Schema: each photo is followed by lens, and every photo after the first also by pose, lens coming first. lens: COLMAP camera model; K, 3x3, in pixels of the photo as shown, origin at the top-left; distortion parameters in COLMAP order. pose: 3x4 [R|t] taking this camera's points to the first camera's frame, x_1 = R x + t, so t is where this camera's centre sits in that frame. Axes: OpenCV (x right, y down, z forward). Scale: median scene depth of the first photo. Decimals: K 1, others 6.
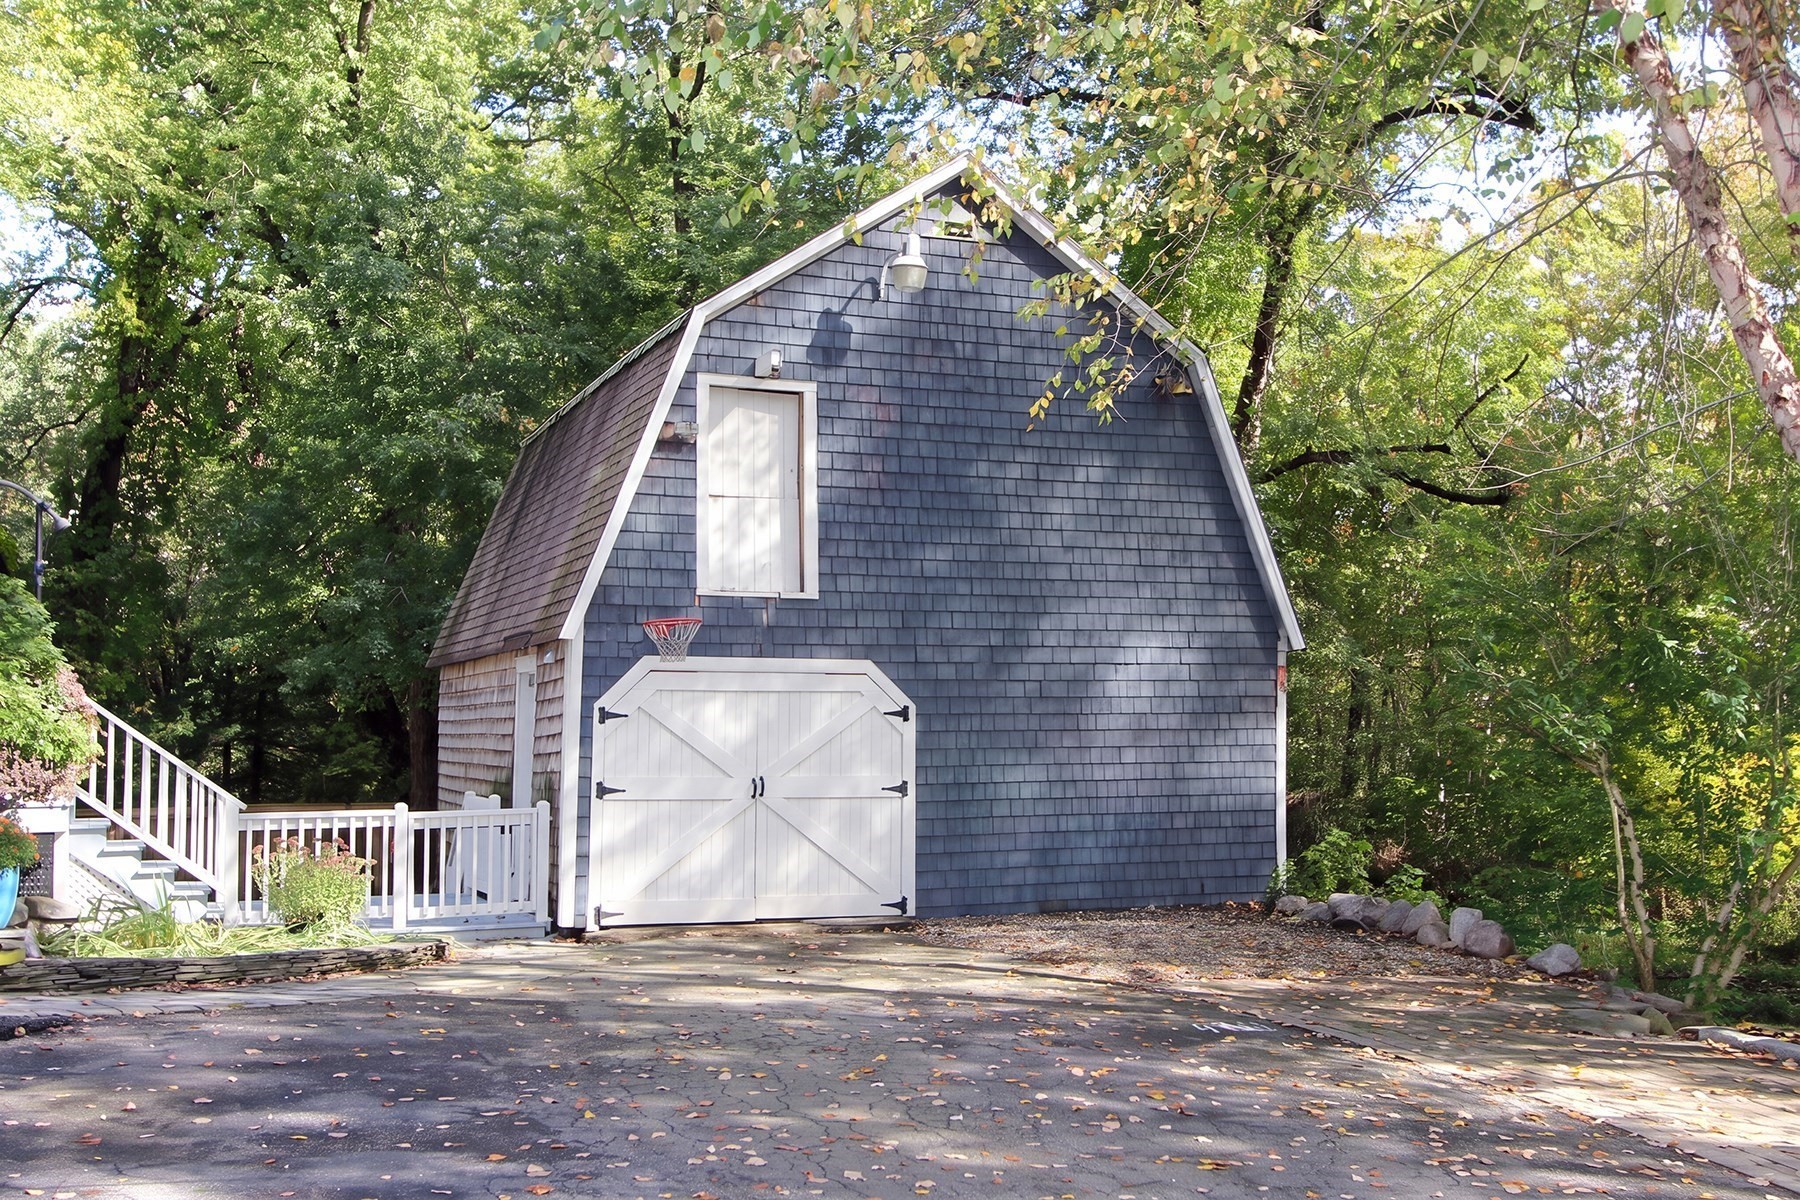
lens RADIAL K [[1882.6, 0, 900.0], [0, 1882.6, 600.0], [0, 0, 1]] dist [0.007077, 0.008428]
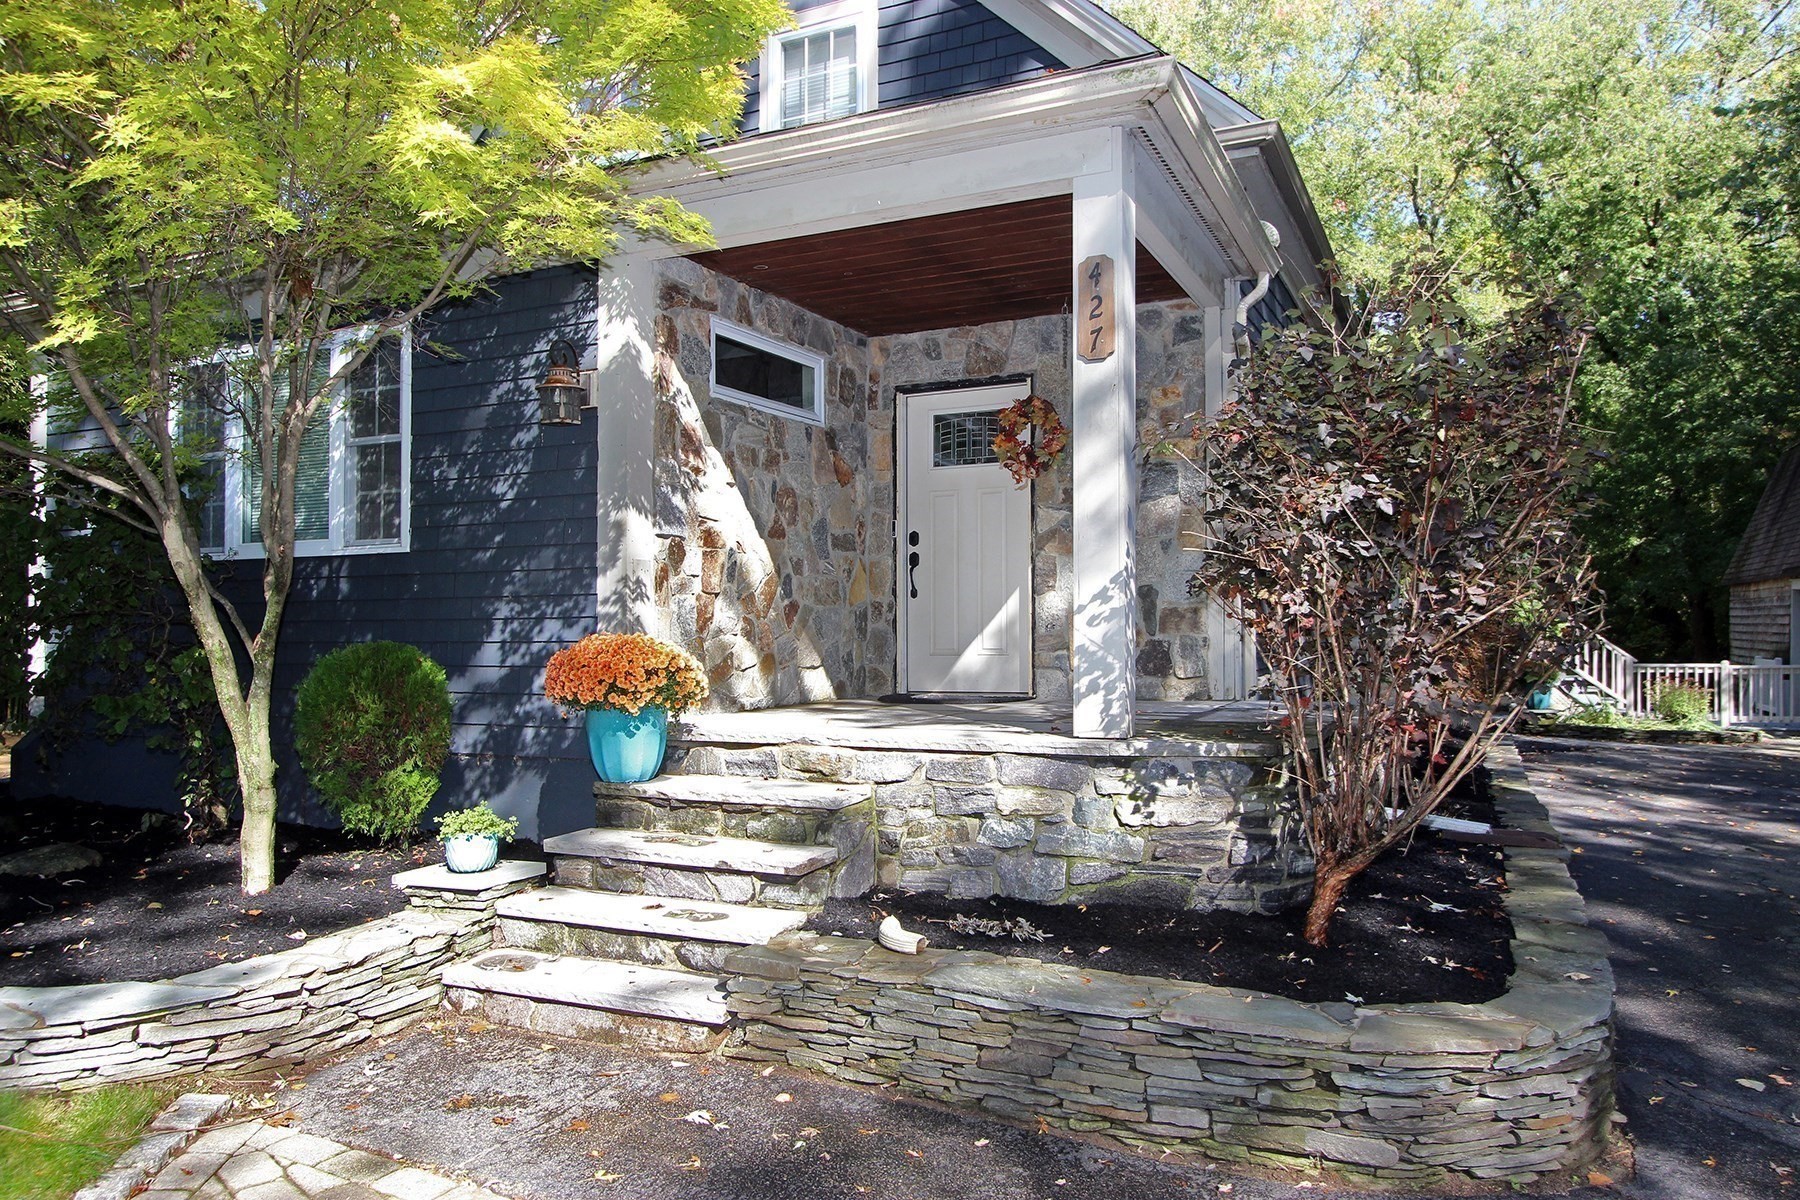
lens RADIAL K [[1204.4, 0, 909.8], [0, 1204.4, 623.6], [0, 0, 1]] dist [-0.007608, 0.005910]
pose [[0.699686, -0.002439, -0.714447, 0.024290], [0.055184, 0.997191, 0.050639, -0.035162], [0.712316, -0.074857, 0.697855, -0.420303]]
